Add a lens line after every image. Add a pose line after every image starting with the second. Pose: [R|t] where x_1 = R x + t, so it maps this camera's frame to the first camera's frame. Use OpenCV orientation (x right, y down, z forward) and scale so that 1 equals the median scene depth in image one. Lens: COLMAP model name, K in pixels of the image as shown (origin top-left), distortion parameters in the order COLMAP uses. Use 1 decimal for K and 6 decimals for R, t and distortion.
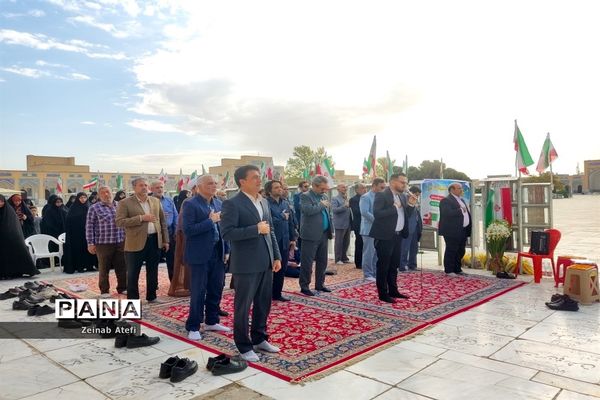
lens RADIAL K [[455.5, 0, 271.0], [0, 455.5, 190.3], [0, 0, 1]] dist [0.058952, -0.065418]
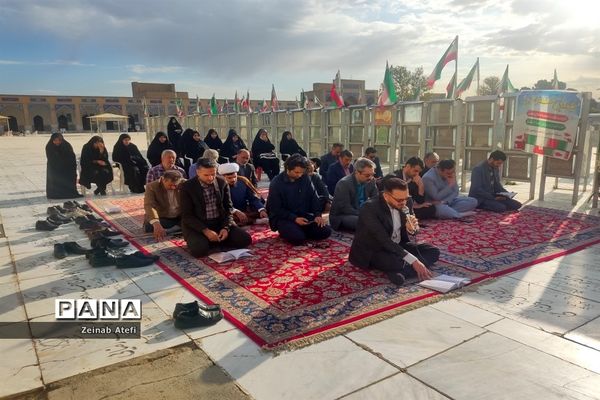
lens RADIAL K [[455.5, 0, 278.3], [0, 455.5, 195.5], [0, 0, 1]] dist [0.058952, -0.065418]
pose [[0.982571, 0.032673, -0.182991, 0.086351], [-0.001082, 0.985420, 0.170136, 0.021401], [0.185882, -0.166973, 0.968281, 0.145322]]
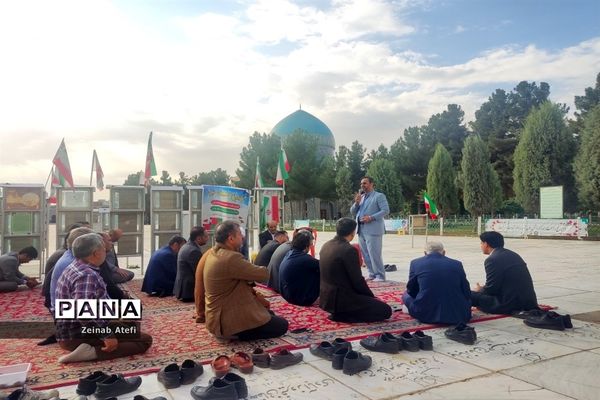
lens RADIAL K [[455.5, 0, 304.5], [0, 455.5, 197.9], [0, 0, 1]] dist [0.058952, -0.065418]
pose [[0.258619, 0.064364, 0.963833, -0.658629], [0.002354, 0.997733, -0.067260, 0.082910], [-0.965976, 0.019664, 0.257881, 0.598970]]
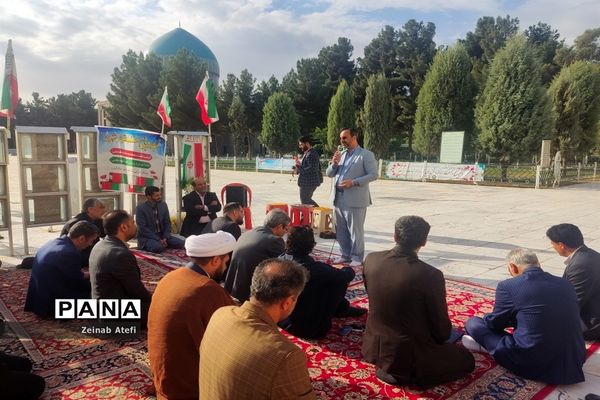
lens RADIAL K [[455.5, 0, 302.8], [0, 455.5, 205.7], [0, 0, 1]] dist [0.058952, -0.065418]
pose [[0.000284, -0.096507, 0.995332, -0.438994], [-0.015408, 0.995214, 0.096500, 0.028804], [-0.999881, -0.015364, -0.001204, 0.778522]]
